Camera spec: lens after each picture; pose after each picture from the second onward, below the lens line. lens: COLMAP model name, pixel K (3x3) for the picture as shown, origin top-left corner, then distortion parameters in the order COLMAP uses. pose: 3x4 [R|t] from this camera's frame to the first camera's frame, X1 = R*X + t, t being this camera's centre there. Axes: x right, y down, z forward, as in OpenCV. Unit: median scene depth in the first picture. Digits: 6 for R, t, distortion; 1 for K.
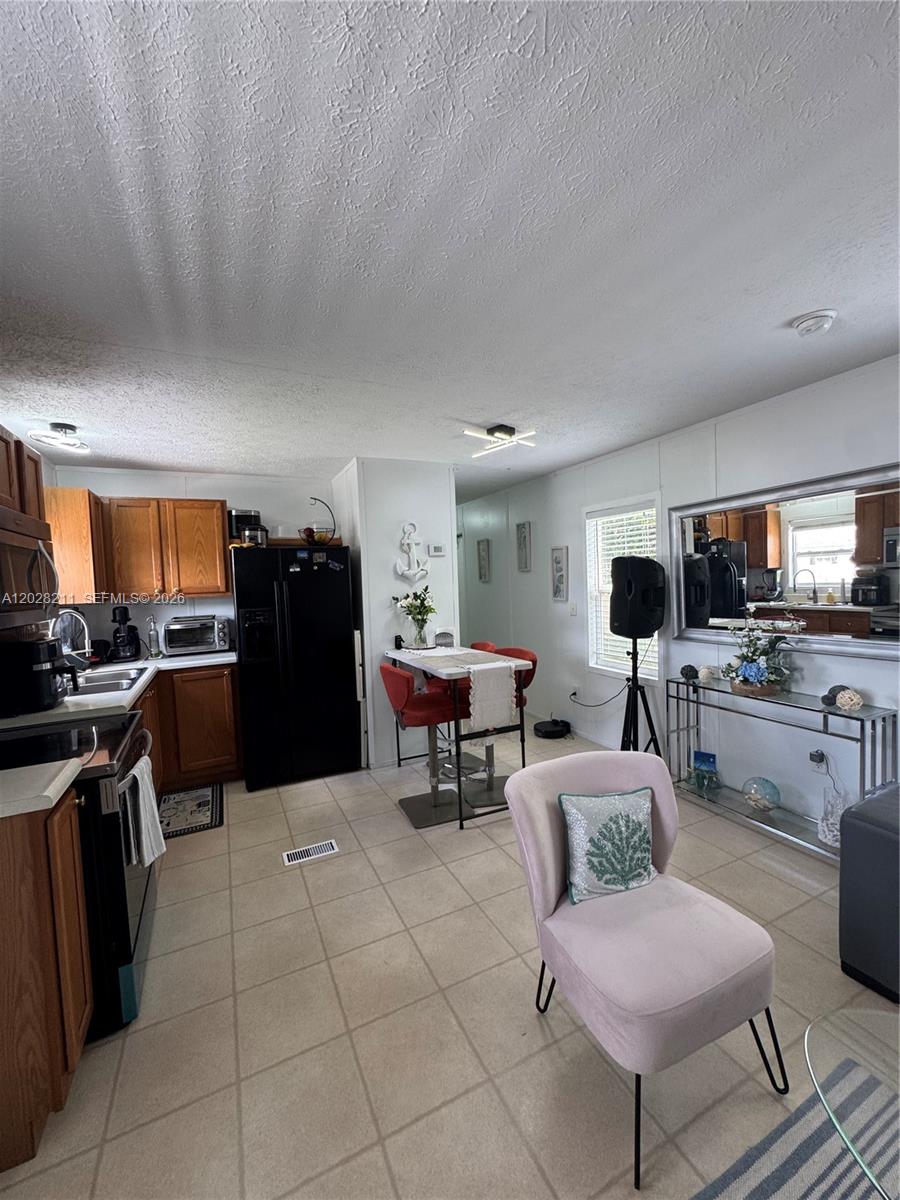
lens RADIAL K [[479.7, 0, 448.7], [0, 479.7, 601.1], [0, 0, 1]] dist [-0.003077, 0.000603]
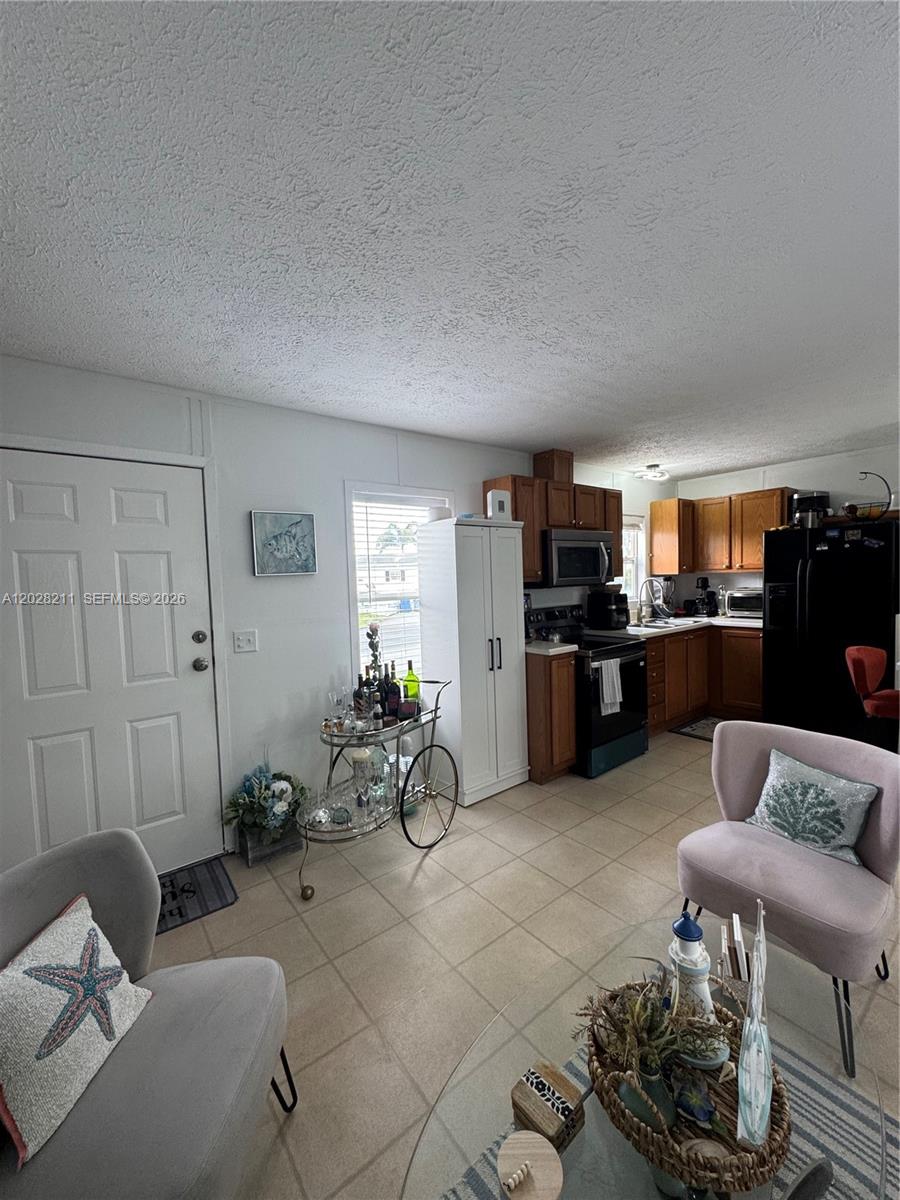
lens RADIAL K [[479.7, 0, 448.7], [0, 479.7, 601.1], [0, 0, 1]] dist [-0.003077, 0.000603]
pose [[0.210109, 0.086682, -0.973828, 0.545155], [-0.022094, 0.996228, 0.083909, -0.020471], [0.977428, 0.003886, 0.211232, -0.021602]]
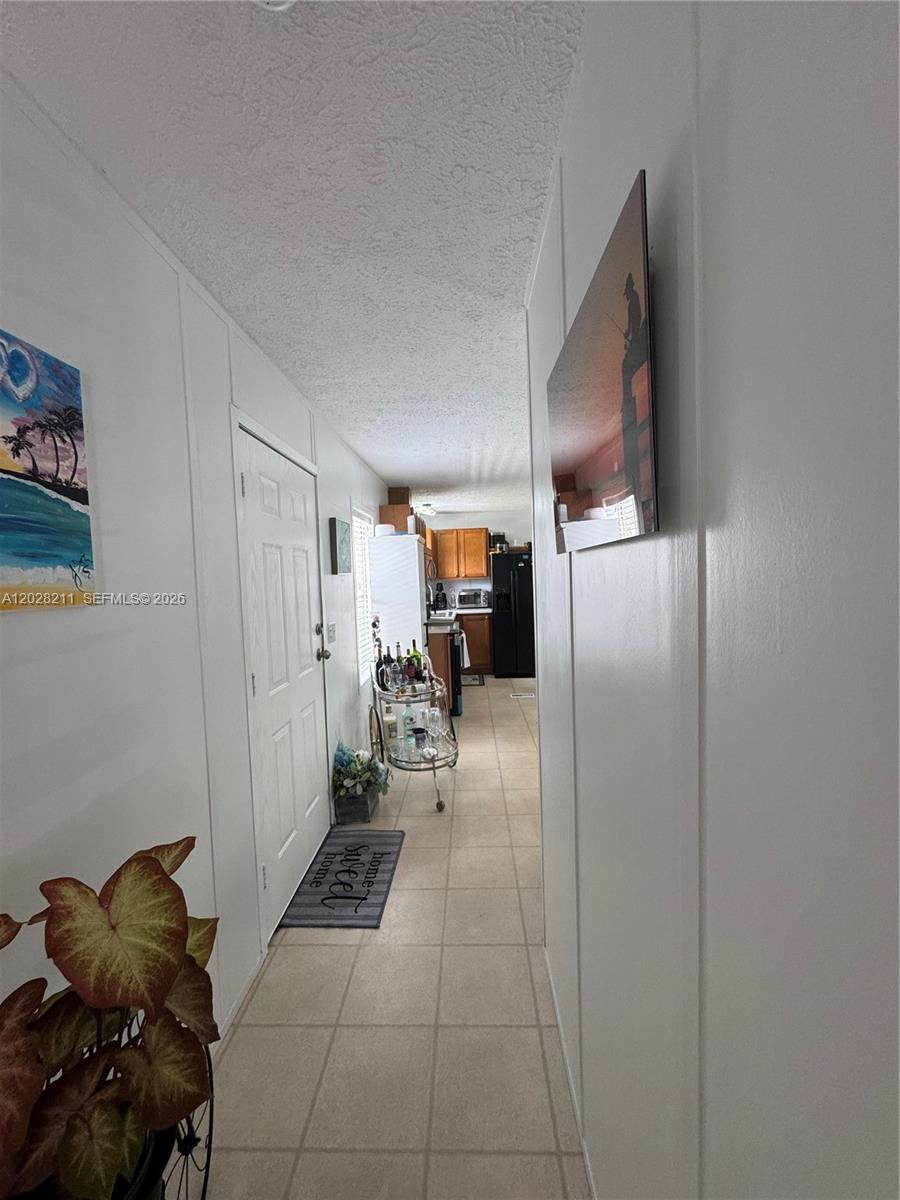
lens RADIAL K [[482.2, 0, 449.9], [0, 482.2, 601.0], [0, 0, 1]] dist [-0.000354, 0.000838]
pose [[0.883030, 0.032343, -0.468201, 0.330042], [-0.021233, 0.999354, 0.028988, 0.028398], [0.468837, -0.015656, 0.883146, -0.825947]]
